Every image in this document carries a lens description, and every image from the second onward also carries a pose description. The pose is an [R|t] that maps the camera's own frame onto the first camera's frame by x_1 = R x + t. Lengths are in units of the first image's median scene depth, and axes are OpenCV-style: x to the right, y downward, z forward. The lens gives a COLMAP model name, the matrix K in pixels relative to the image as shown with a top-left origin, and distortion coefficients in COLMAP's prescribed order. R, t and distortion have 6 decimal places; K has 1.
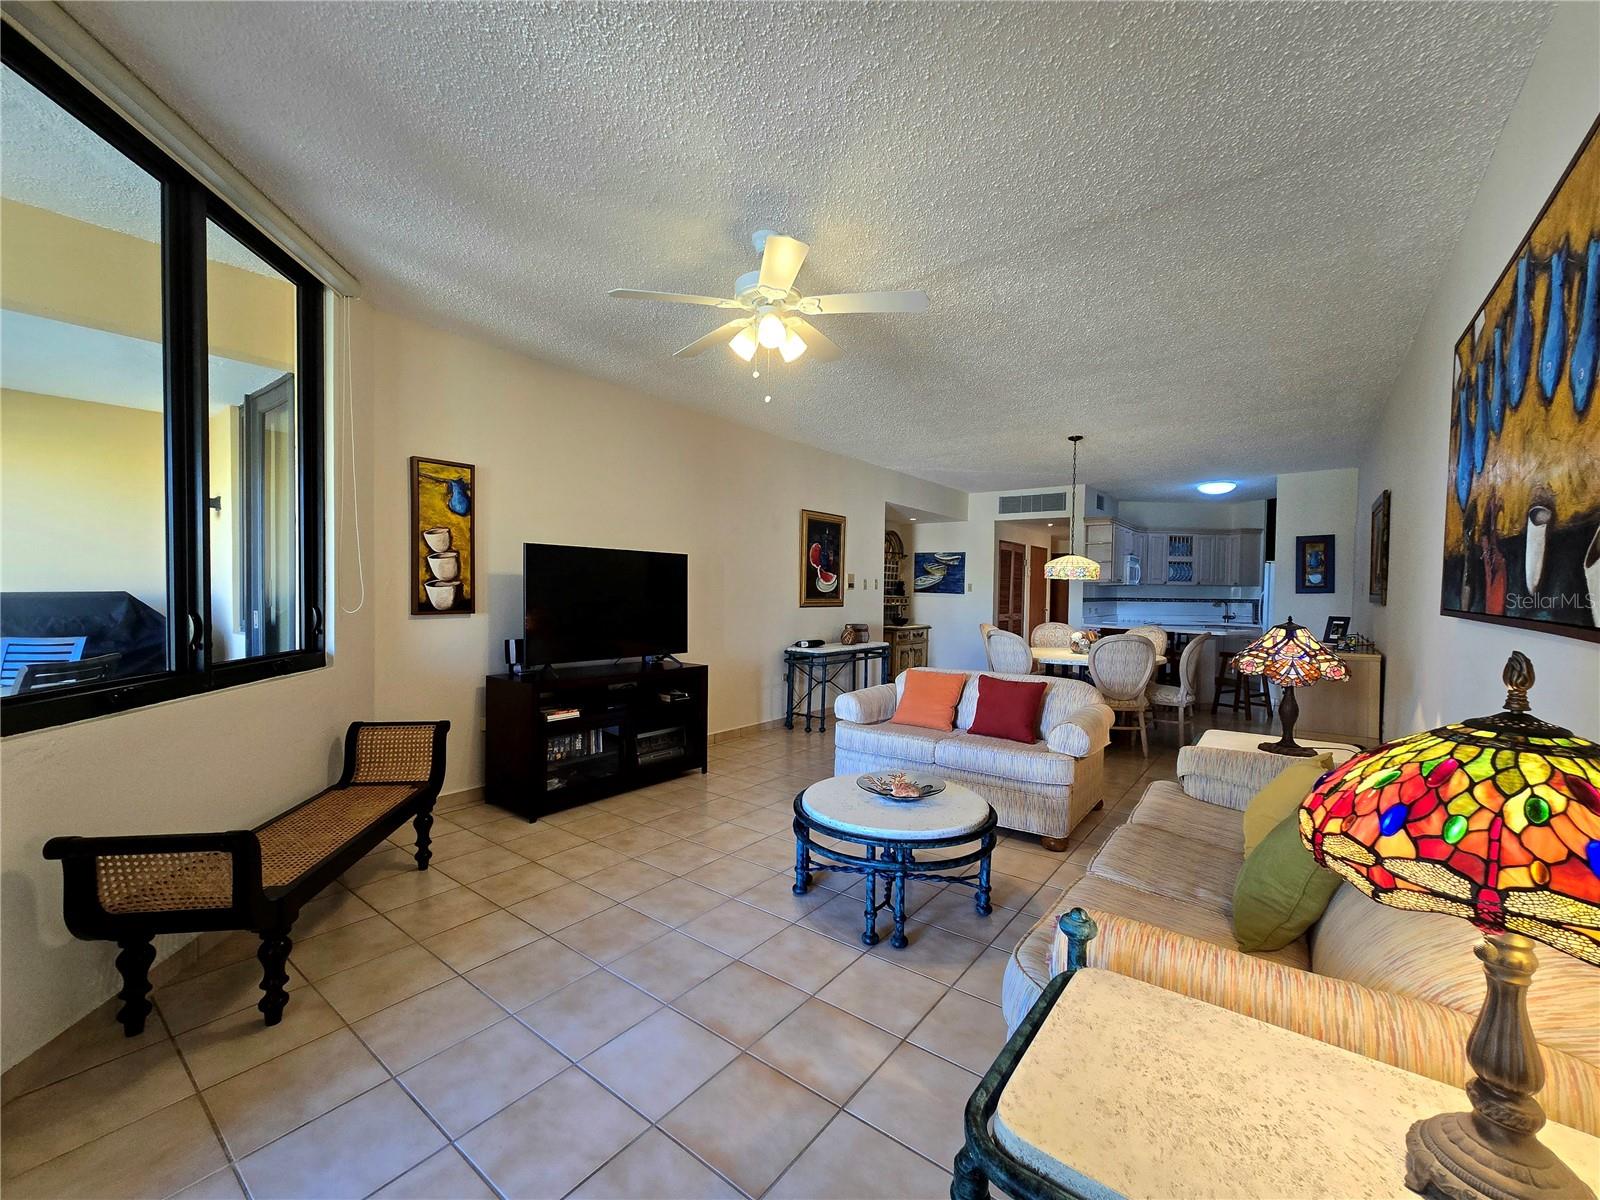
lens RADIAL K [[649.4, 0, 798.5], [0, 649.4, 595.6], [0, 0, 1]] dist [-0.000592, -0.000048]
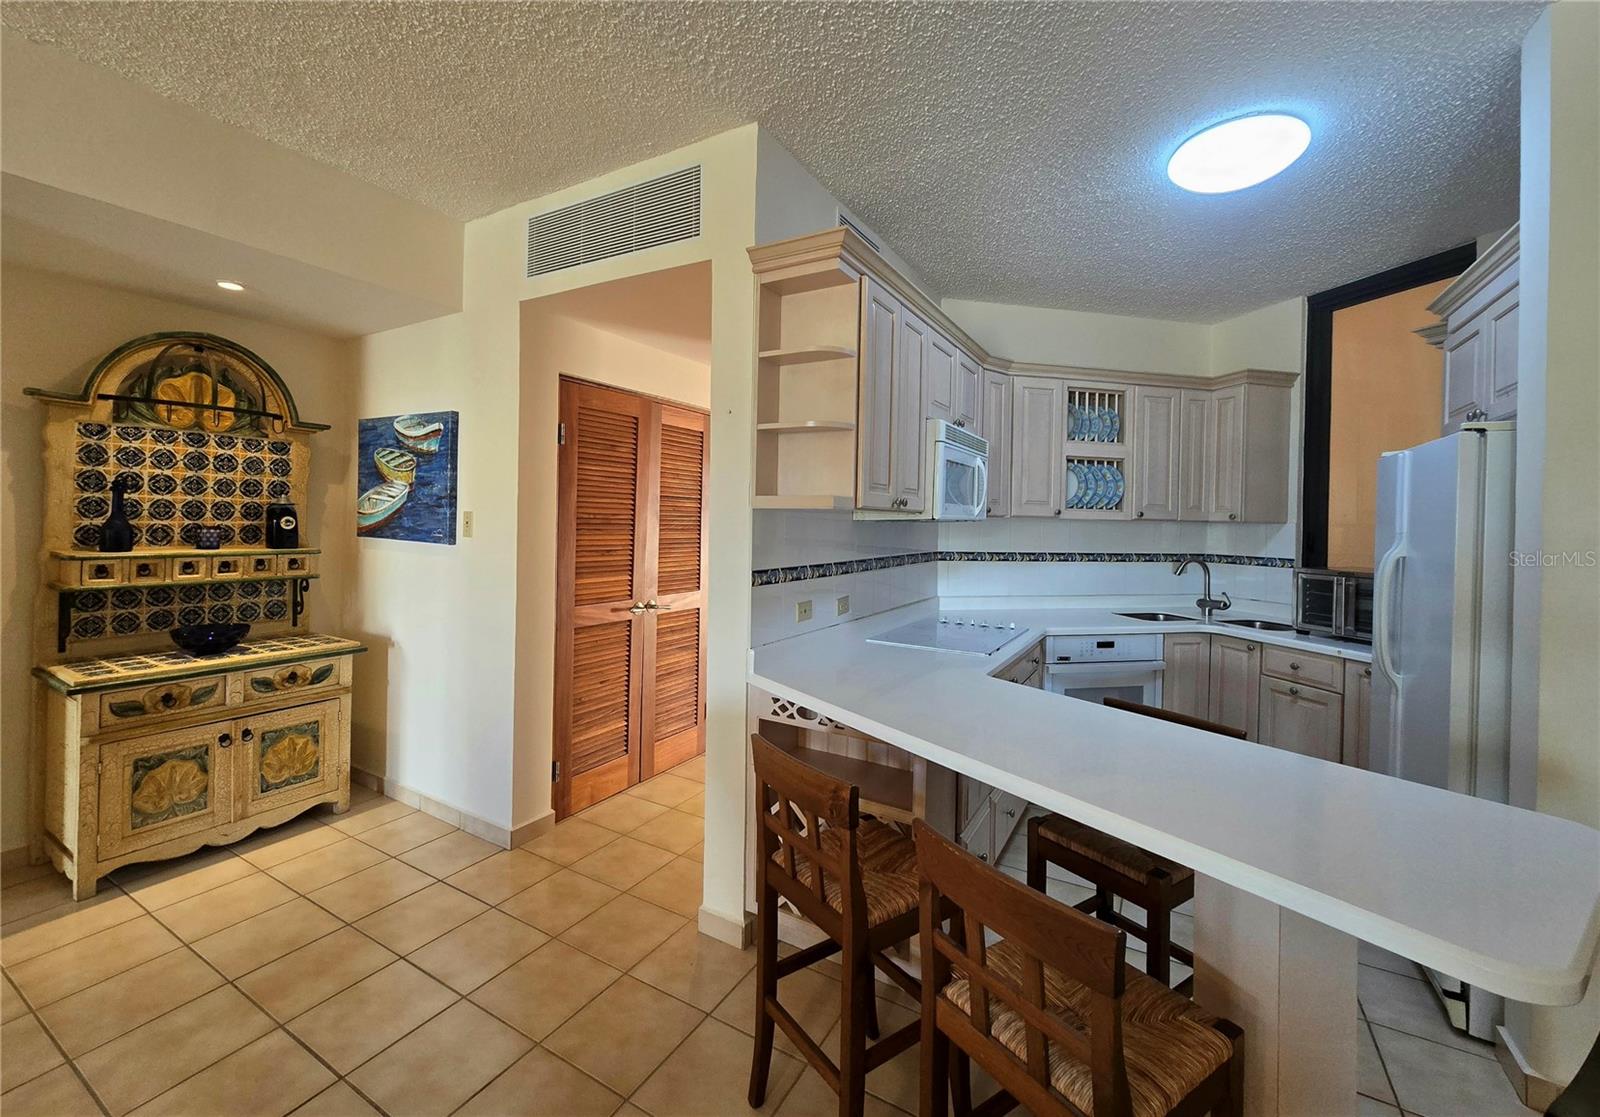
lens RADIAL K [[621.6, 0, 802.9], [0, 621.6, 501.0], [0, 0, 1]] dist [0.001831, 0.000045]
pose [[0.991269, 0.009630, 0.131504, 0.373351], [-0.004333, 0.999170, -0.040510, -0.011525], [-0.131785, 0.039587, 0.990488, 0.666792]]
